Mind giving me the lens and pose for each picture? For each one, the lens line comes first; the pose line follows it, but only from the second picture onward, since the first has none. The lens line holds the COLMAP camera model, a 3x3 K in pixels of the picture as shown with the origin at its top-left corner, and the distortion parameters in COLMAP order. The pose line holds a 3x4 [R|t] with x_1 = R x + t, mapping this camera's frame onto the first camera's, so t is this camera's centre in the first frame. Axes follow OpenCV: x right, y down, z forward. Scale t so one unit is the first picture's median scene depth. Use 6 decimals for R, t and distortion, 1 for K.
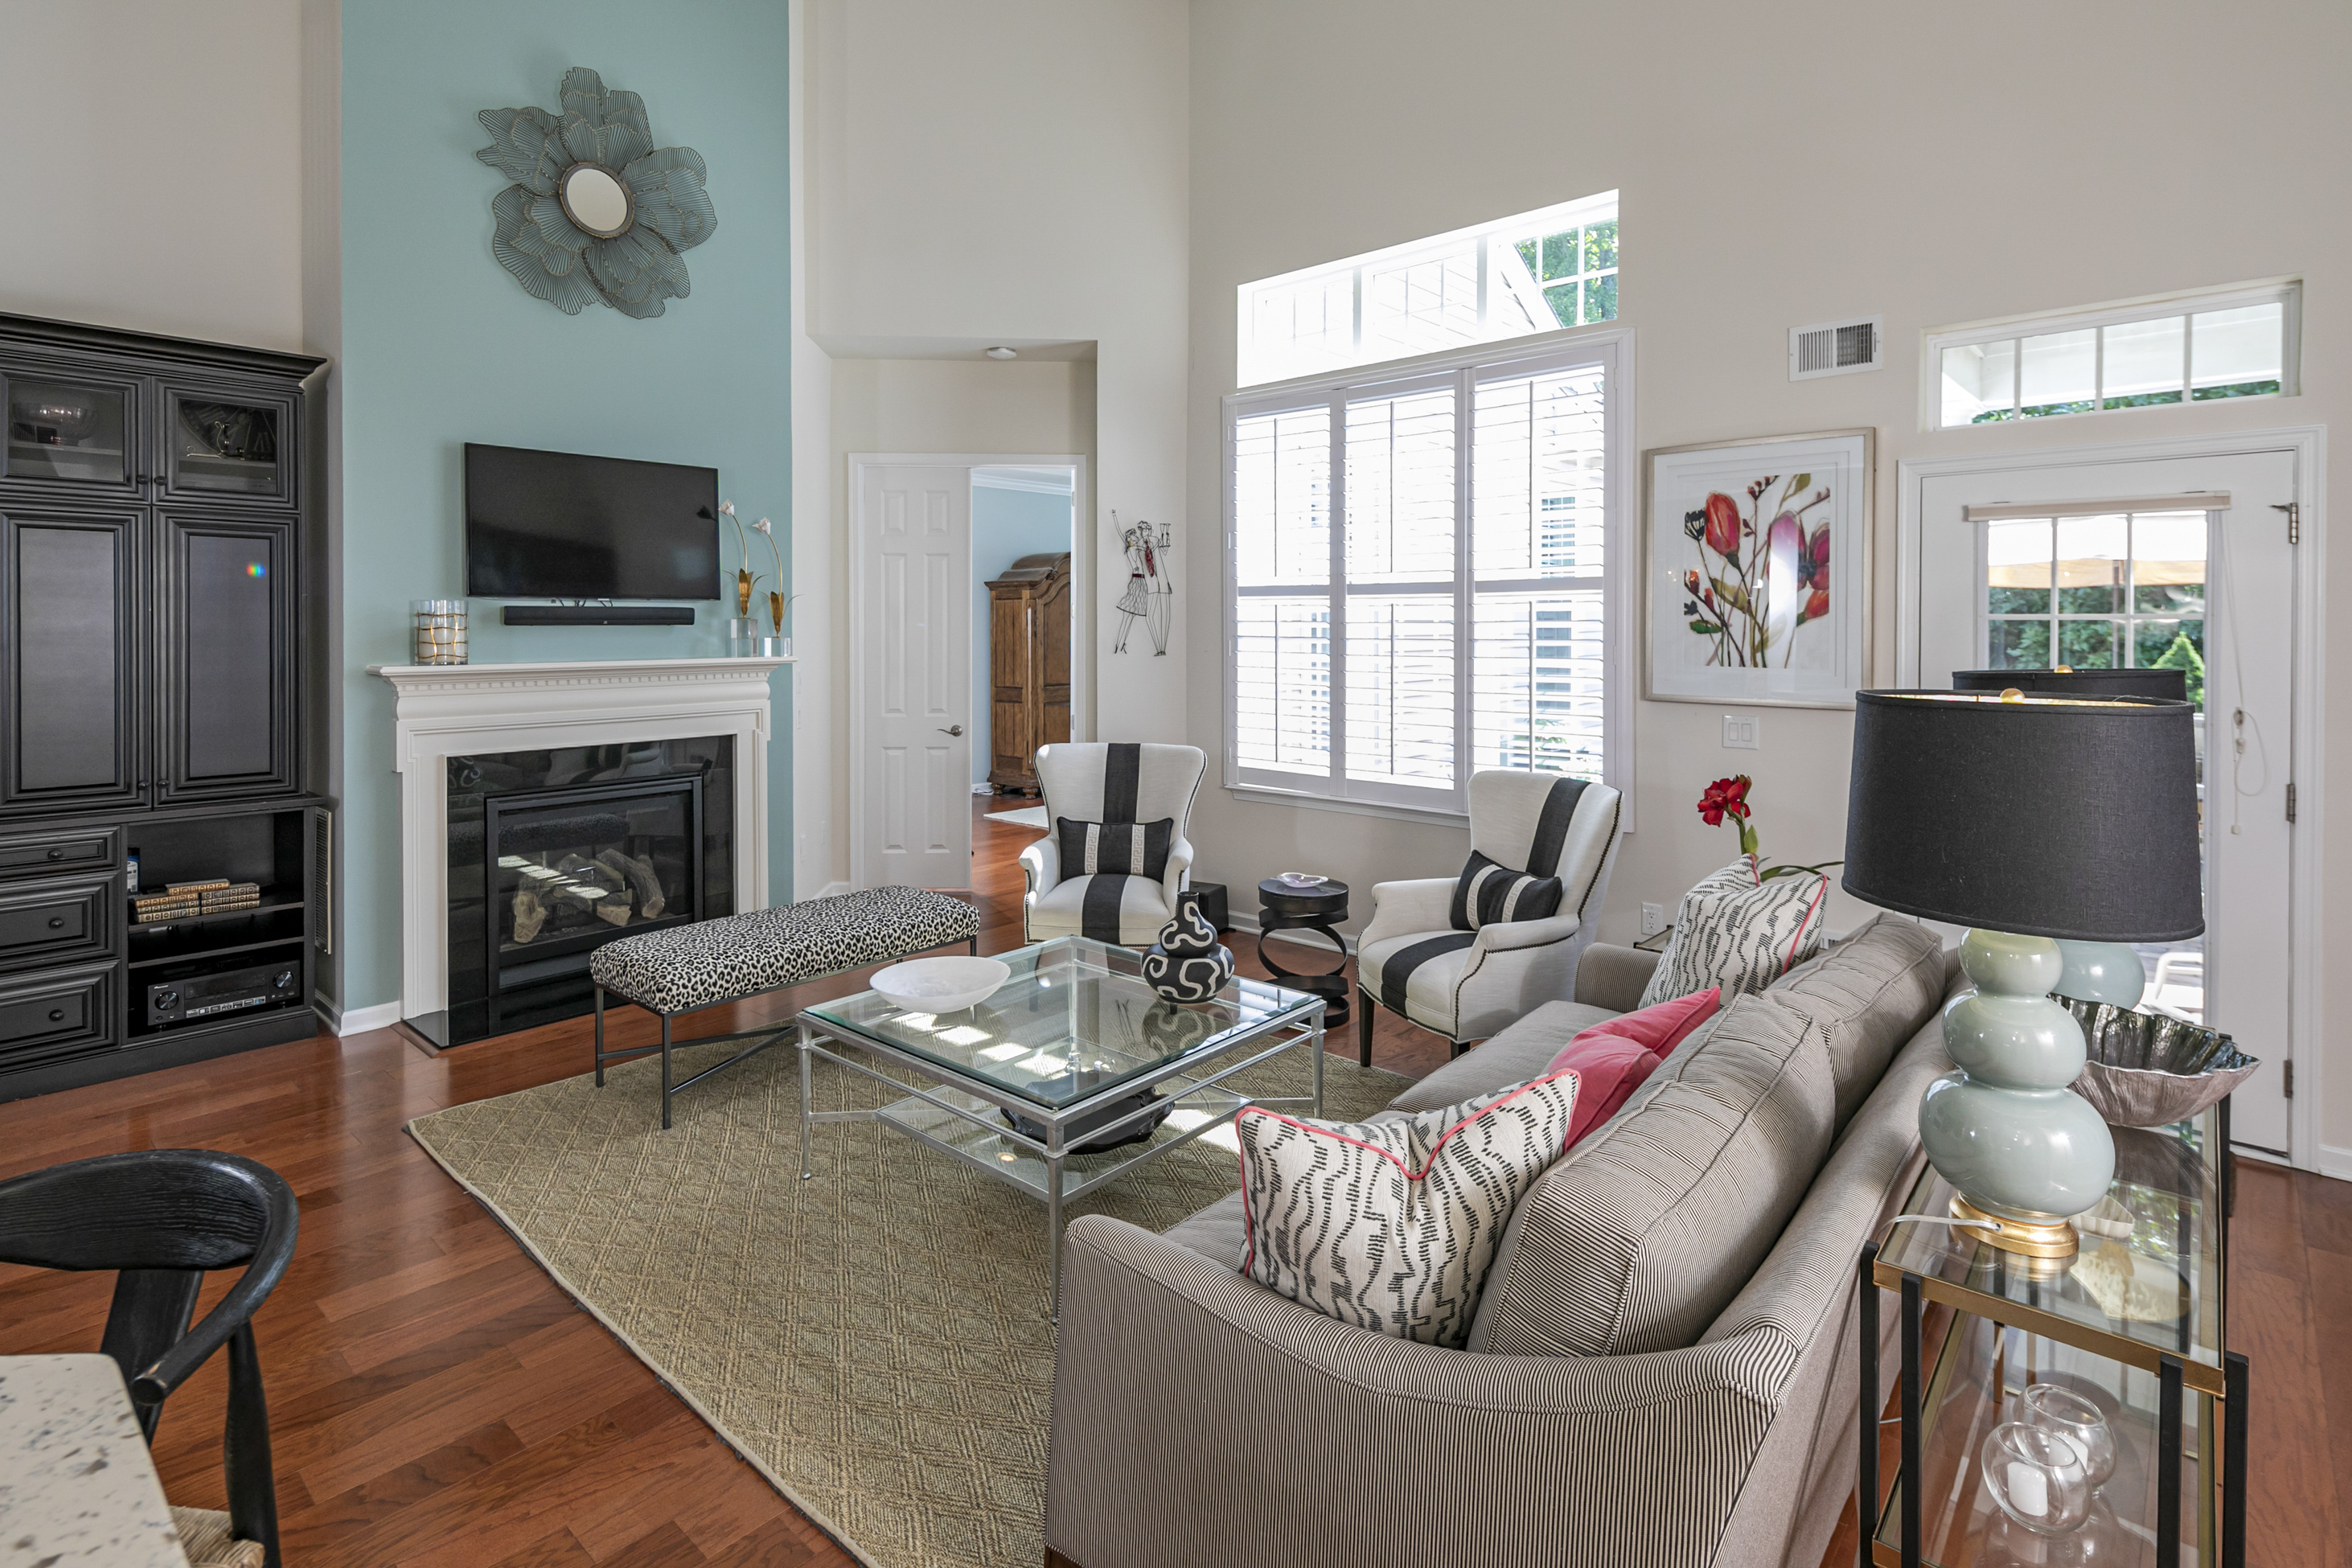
lens RADIAL K [[1170.0, 0, 1188.4], [0, 1170.0, 636.0], [0, 0, 1]] dist [0.016766, -0.005889]
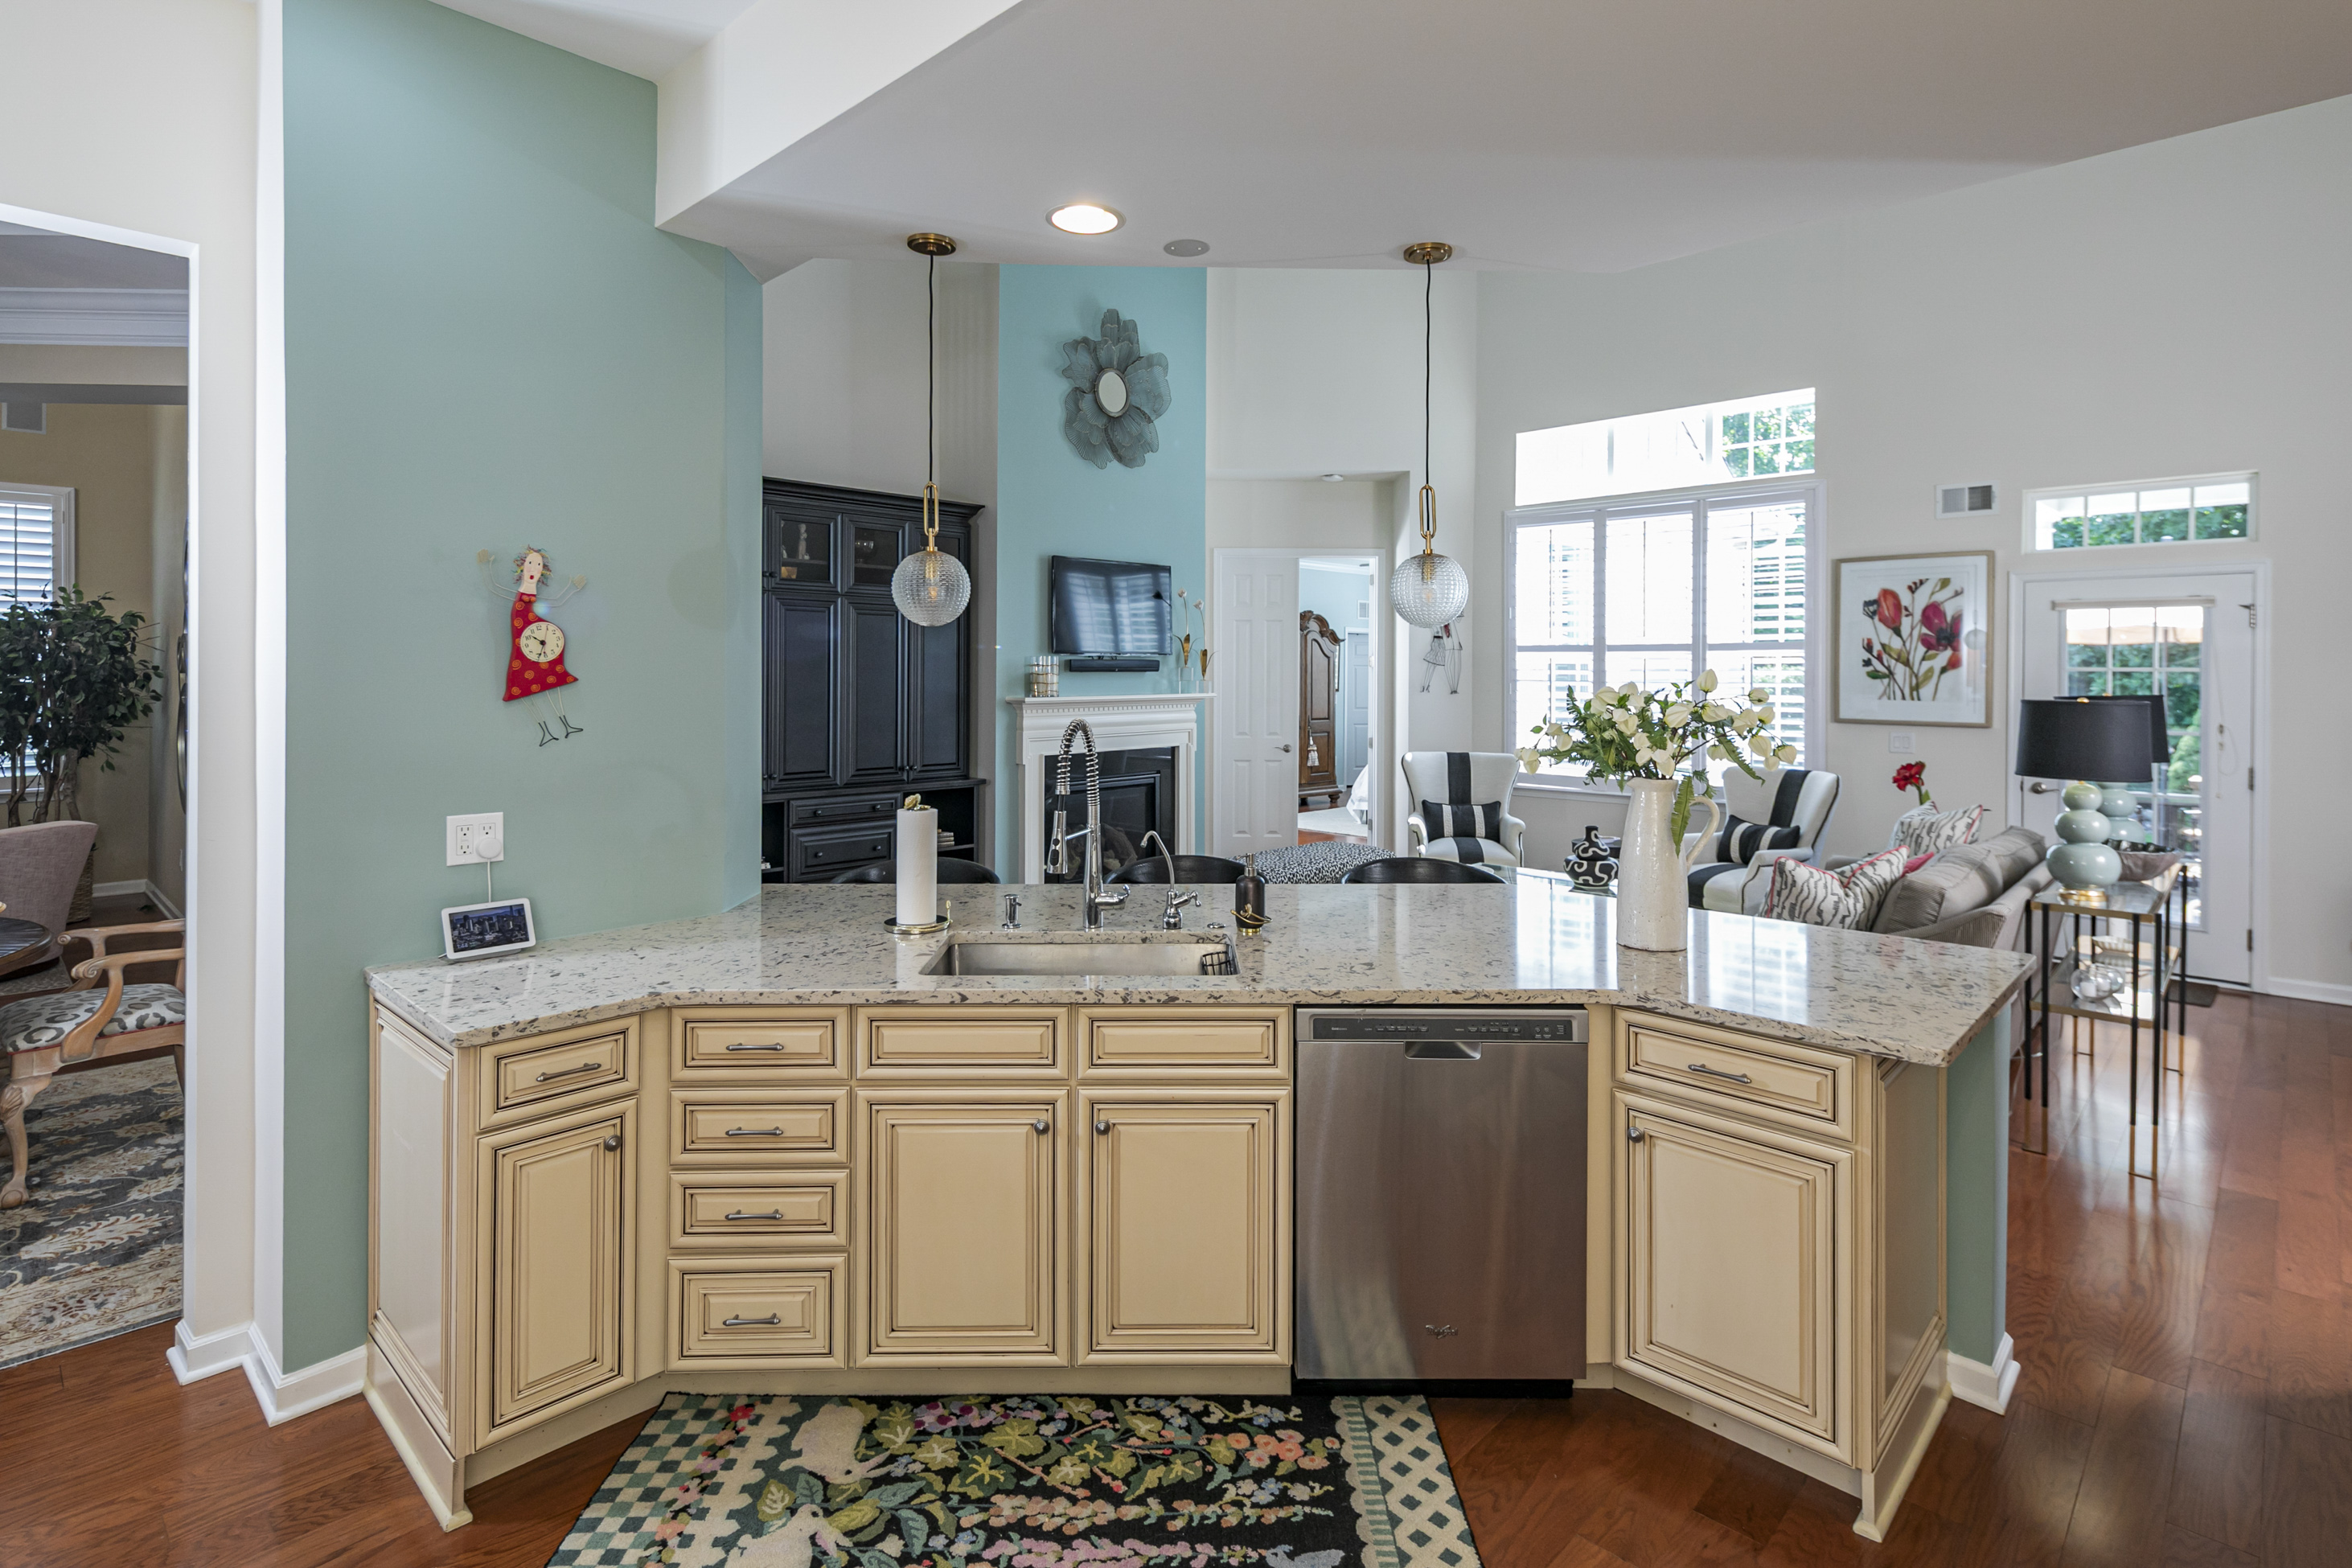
lens RADIAL K [[1170.0, 0, 1166.0], [0, 1170.0, 675.8], [0, 0, 1]] dist [0.016766, -0.005889]
pose [[0.998722, 0.002511, -0.050486, -0.400728], [-0.002734, 0.999987, -0.004345, 0.003115], [0.050474, 0.004477, 0.998715, -0.573075]]
